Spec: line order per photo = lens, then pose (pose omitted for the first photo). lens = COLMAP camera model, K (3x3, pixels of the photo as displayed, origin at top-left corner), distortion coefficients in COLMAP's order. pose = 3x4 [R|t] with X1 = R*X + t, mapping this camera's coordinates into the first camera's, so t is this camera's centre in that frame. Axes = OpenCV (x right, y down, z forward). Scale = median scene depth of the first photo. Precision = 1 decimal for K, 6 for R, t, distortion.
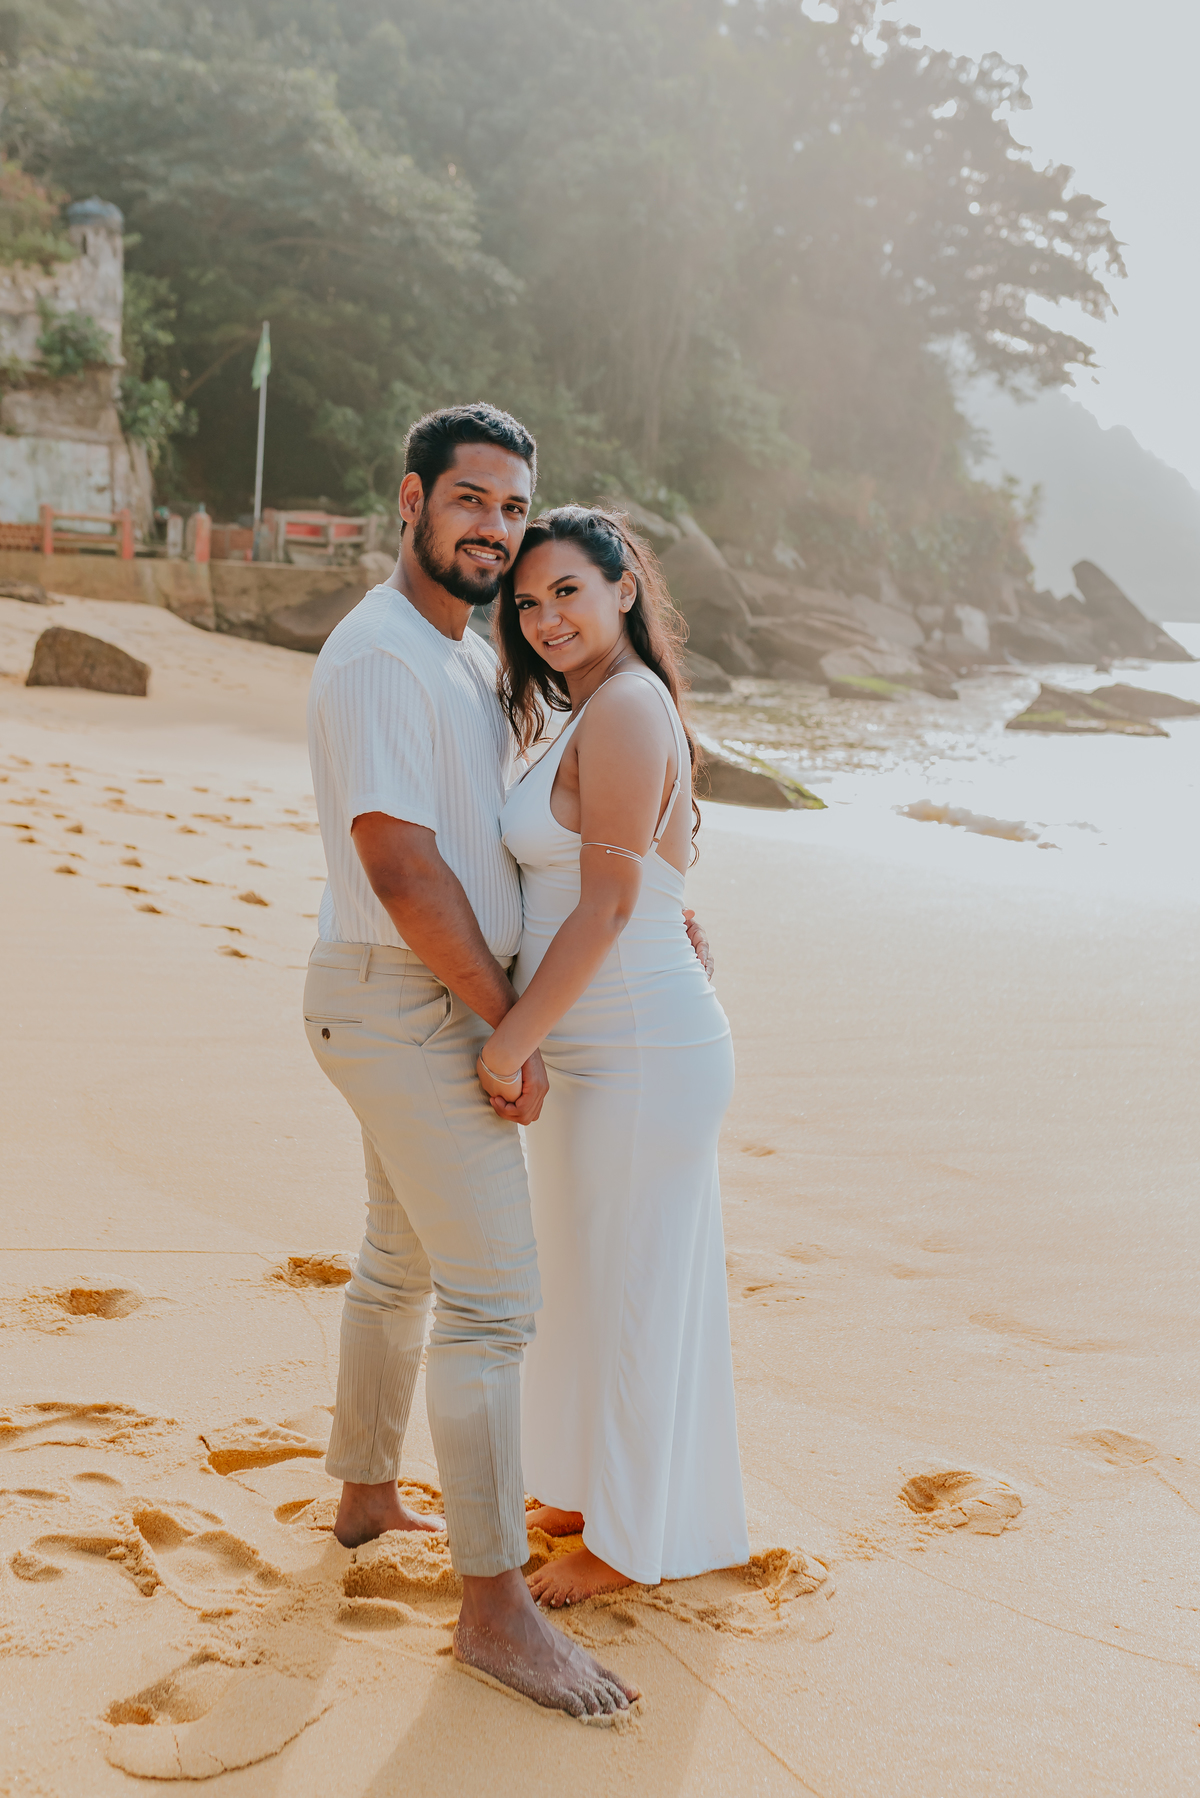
lens RADIAL K [[1686.6, 0, 598.8], [0, 1686.6, 845.3], [0, 0, 1]] dist [0.002566, -0.000860]
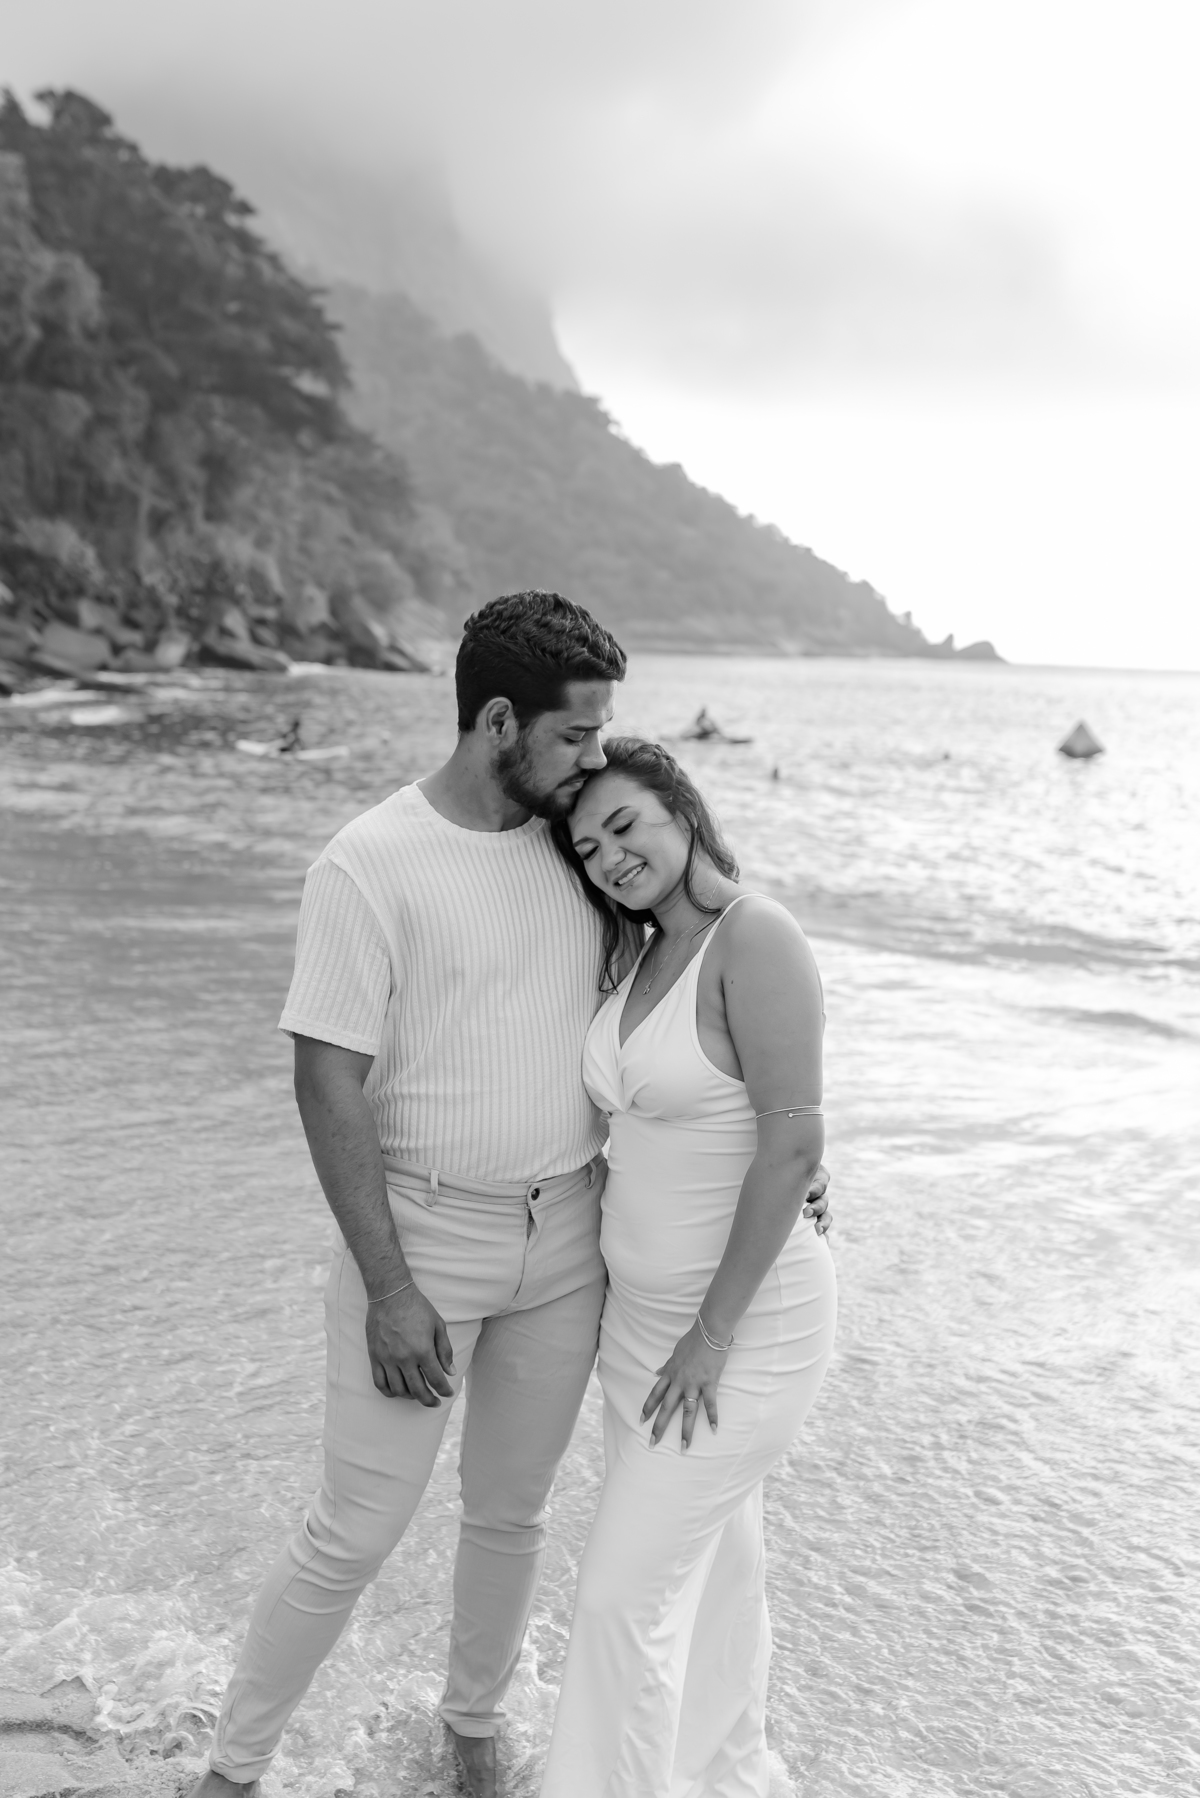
lens RADIAL K [[1781.0, 0, 596.5], [0, 1781.0, 929.2], [0, 0, 1]] dist [-0.038148, 0.003582]
pose [[0.979853, -0.049566, 0.193470, 0.254401], [0.047055, 0.998738, 0.017554, 0.062055], [-0.194096, -0.008096, 0.980949, -0.296830]]
